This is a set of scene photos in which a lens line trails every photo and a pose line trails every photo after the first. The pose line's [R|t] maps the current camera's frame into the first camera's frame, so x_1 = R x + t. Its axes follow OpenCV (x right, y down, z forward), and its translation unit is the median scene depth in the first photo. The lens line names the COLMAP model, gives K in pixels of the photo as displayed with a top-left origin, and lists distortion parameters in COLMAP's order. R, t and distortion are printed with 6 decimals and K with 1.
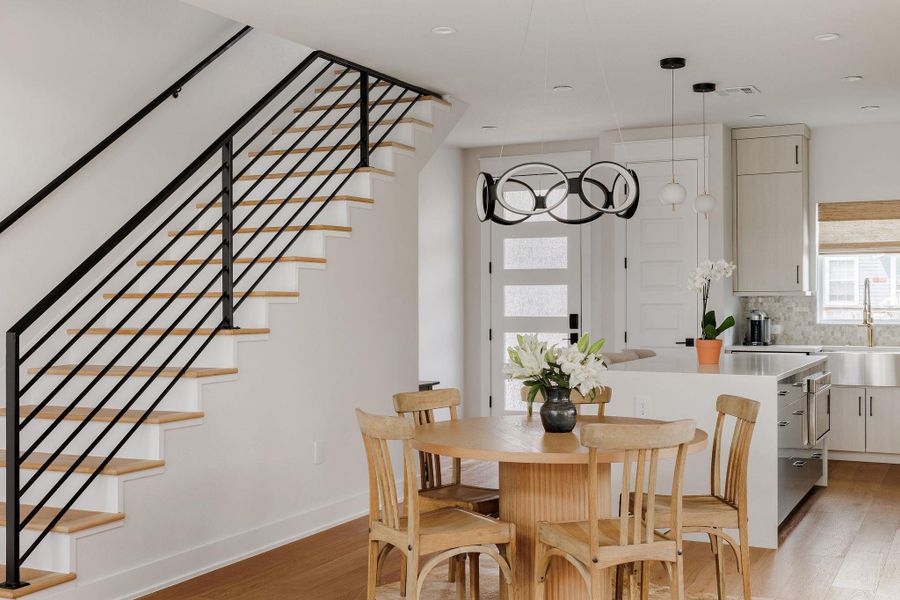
lens RADIAL K [[1072.7, 0, 450.0], [0, 1072.7, 300.0], [0, 0, 1]] dist [0.017595, -0.004446]
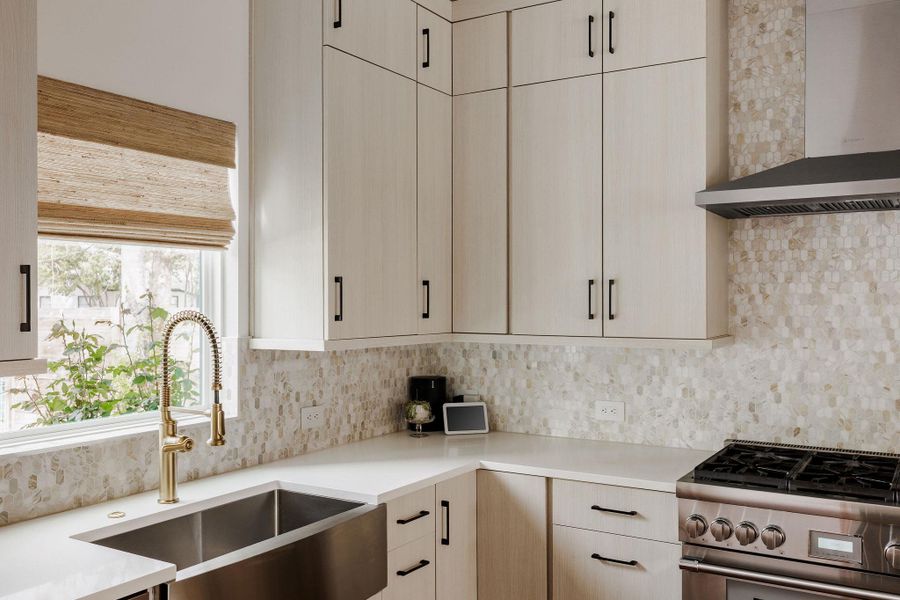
lens RADIAL K [[765.3, 0, 406.3], [0, 765.3, 298.4], [0, 0, 1]] dist [0.002180, 0.004846]
pose [[0.098795, 0.008058, 0.995075, 0.142775], [0.002151, 0.999963, -0.008311, -0.021309], [-0.995106, 0.002962, 0.098774, 0.877790]]
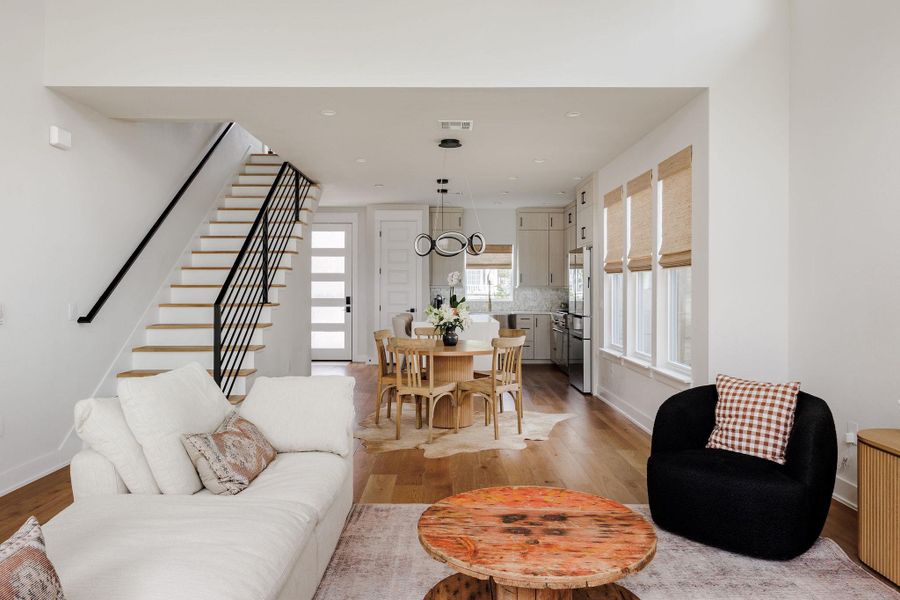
lens RADIAL K [[638.4, 0, 458.5], [0, 638.4, 295.4], [0, 0, 1]] dist [-0.033089, 0.000764]
pose [[0.888033, 0.000465, 0.459780, -0.256219], [-0.004256, 0.999965, 0.007209, 0.001504], [-0.459760, -0.008359, 0.888004, -0.119089]]
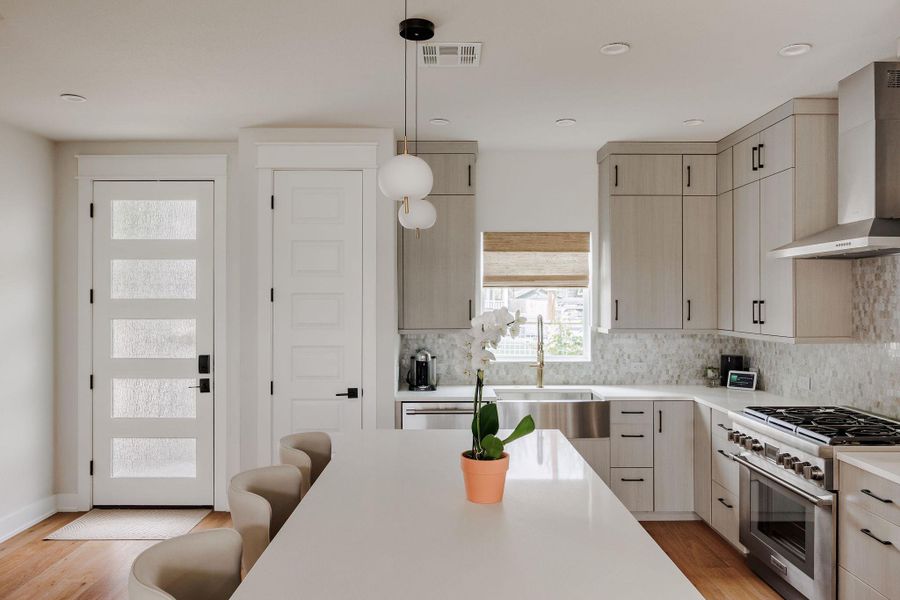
lens RADIAL K [[638.4, 0, 458.5], [0, 638.4, 295.4], [0, 0, 1]] dist [-0.033089, 0.000764]
pose [[0.887724, 0.006048, 0.460336, 0.070735], [-0.002149, 0.999957, -0.008993, -0.030685], [-0.460371, 0.006994, 0.887699, 0.528744]]
